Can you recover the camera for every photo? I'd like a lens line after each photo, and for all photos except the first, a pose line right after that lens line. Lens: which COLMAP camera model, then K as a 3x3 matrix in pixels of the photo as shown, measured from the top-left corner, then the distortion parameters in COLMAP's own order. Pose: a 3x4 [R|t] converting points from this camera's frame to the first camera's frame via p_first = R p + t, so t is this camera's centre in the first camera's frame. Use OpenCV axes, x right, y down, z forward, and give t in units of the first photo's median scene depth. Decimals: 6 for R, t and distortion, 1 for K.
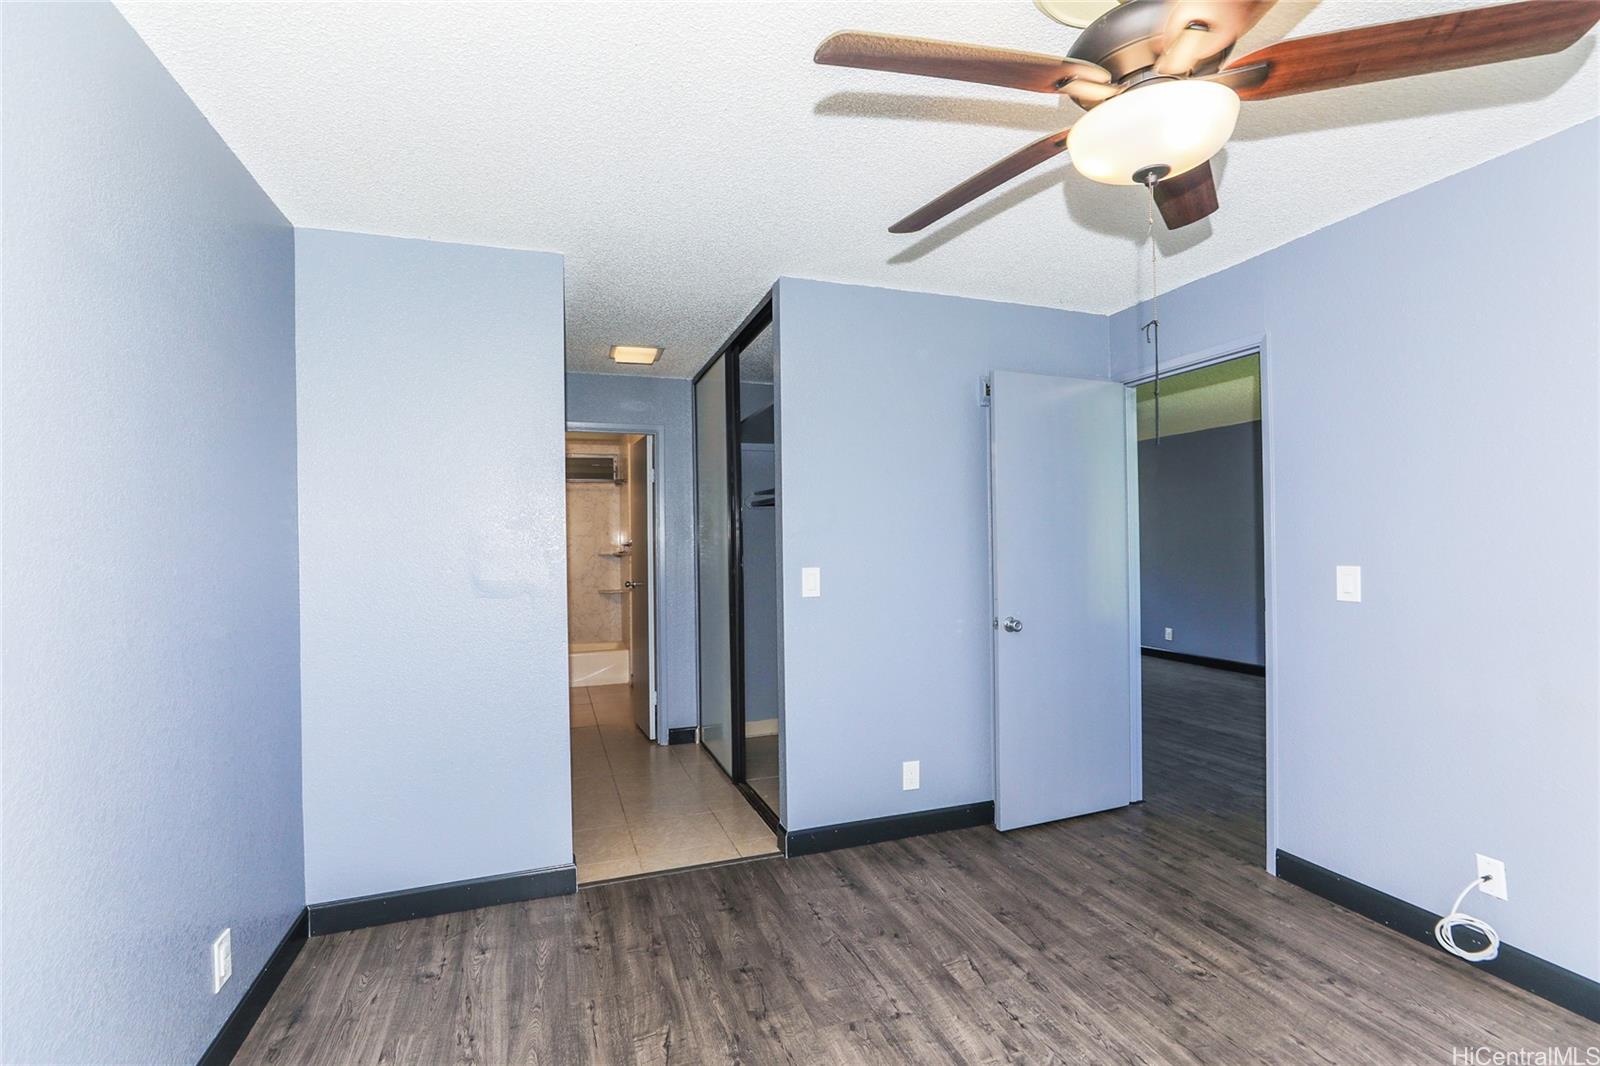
lens RADIAL K [[737.1, 0, 828.9], [0, 737.1, 540.9], [0, 0, 1]] dist [-0.022969, 0.013062]
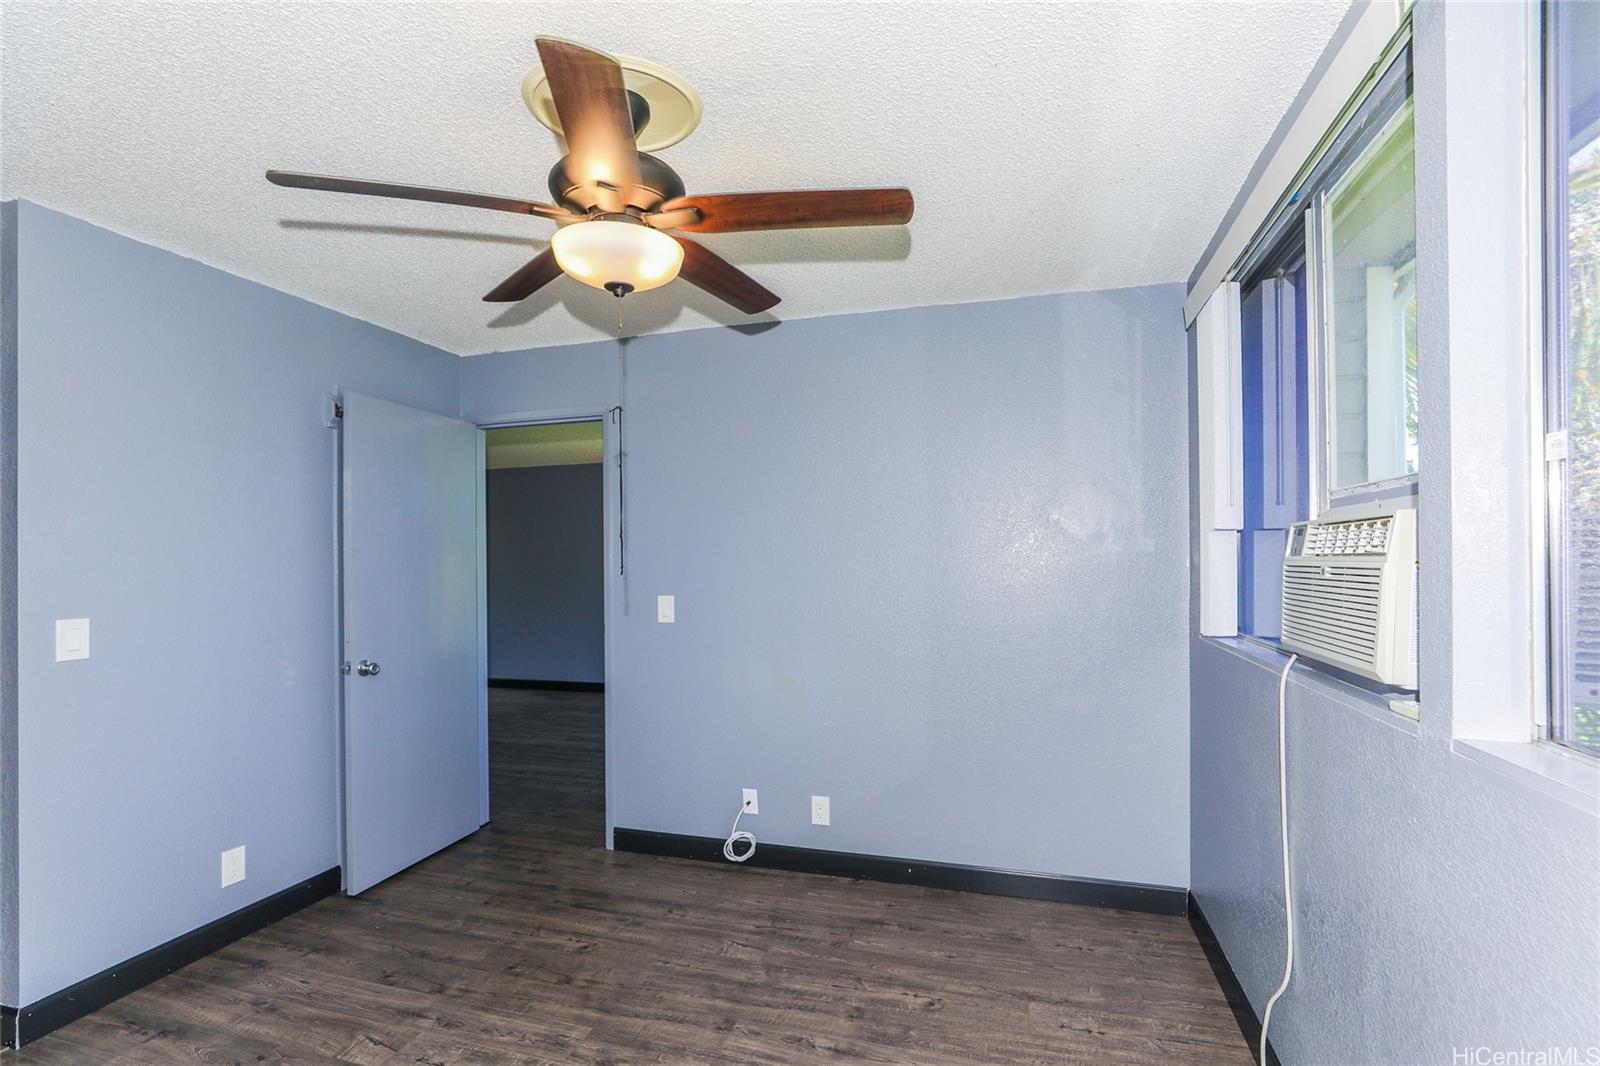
lens RADIAL K [[717.3, 0, 810.9], [0, 717.3, 562.1], [0, 0, 1]] dist [-0.024873, 0.012736]
pose [[0.599668, 0.007594, 0.800213, -0.160468], [-0.000669, 0.999959, -0.008988, -0.014826], [-0.800248, 0.004855, 0.599649, 0.014439]]
